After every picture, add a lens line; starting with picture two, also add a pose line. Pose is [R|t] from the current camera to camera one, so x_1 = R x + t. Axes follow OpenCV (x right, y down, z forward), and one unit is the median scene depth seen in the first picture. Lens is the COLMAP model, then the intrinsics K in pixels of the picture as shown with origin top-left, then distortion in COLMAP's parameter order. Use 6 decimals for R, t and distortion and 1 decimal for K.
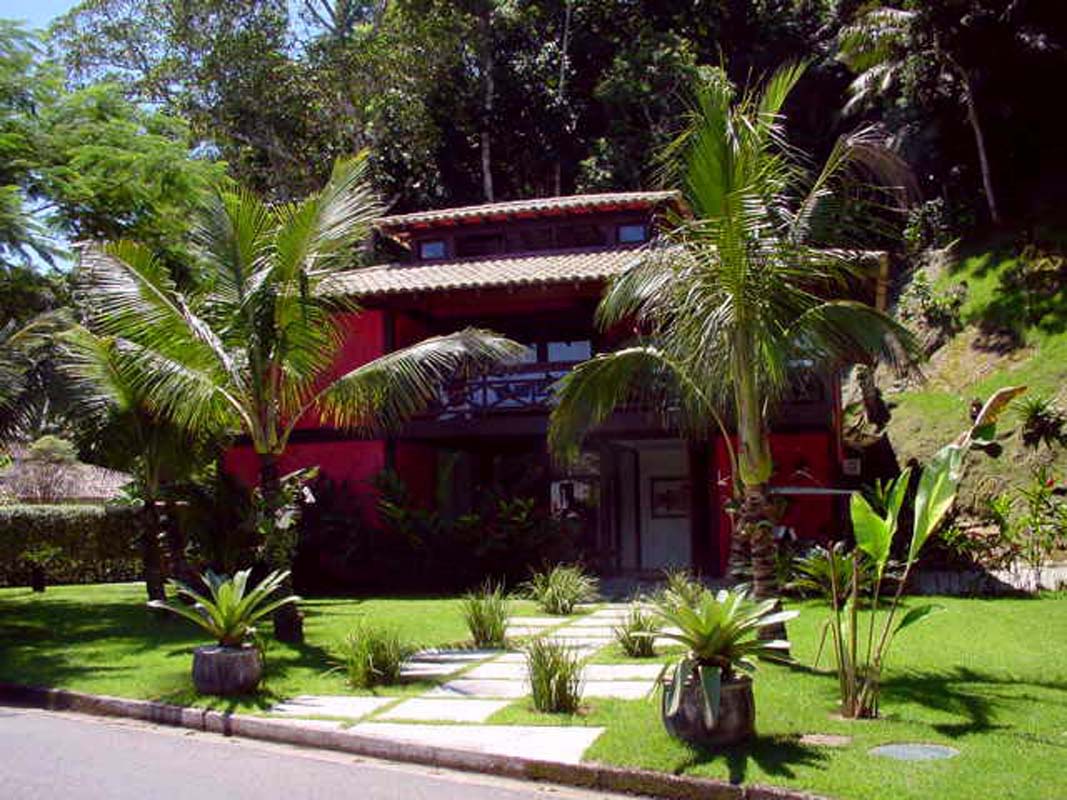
lens RADIAL K [[1230.6, 0, 533.5], [0, 1230.6, 400.0], [0, 0, 1]] dist [-0.222135, 0.306051]
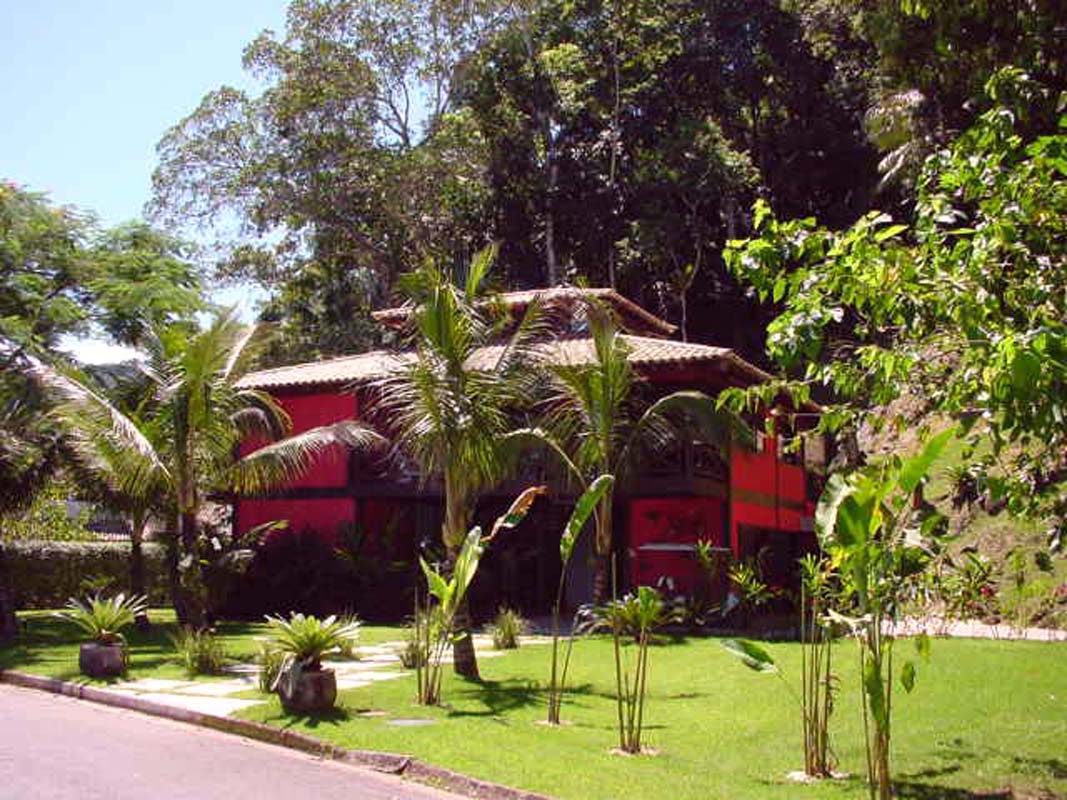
lens RADIAL K [[1230.6, 0, 533.5], [0, 1230.6, 400.0], [0, 0, 1]] dist [-0.222135, 0.306051]
pose [[0.987816, 0.002751, -0.155600, 0.368267], [-0.007798, 0.999463, -0.031836, -0.042110], [0.155429, 0.032662, 0.987307, -0.292501]]
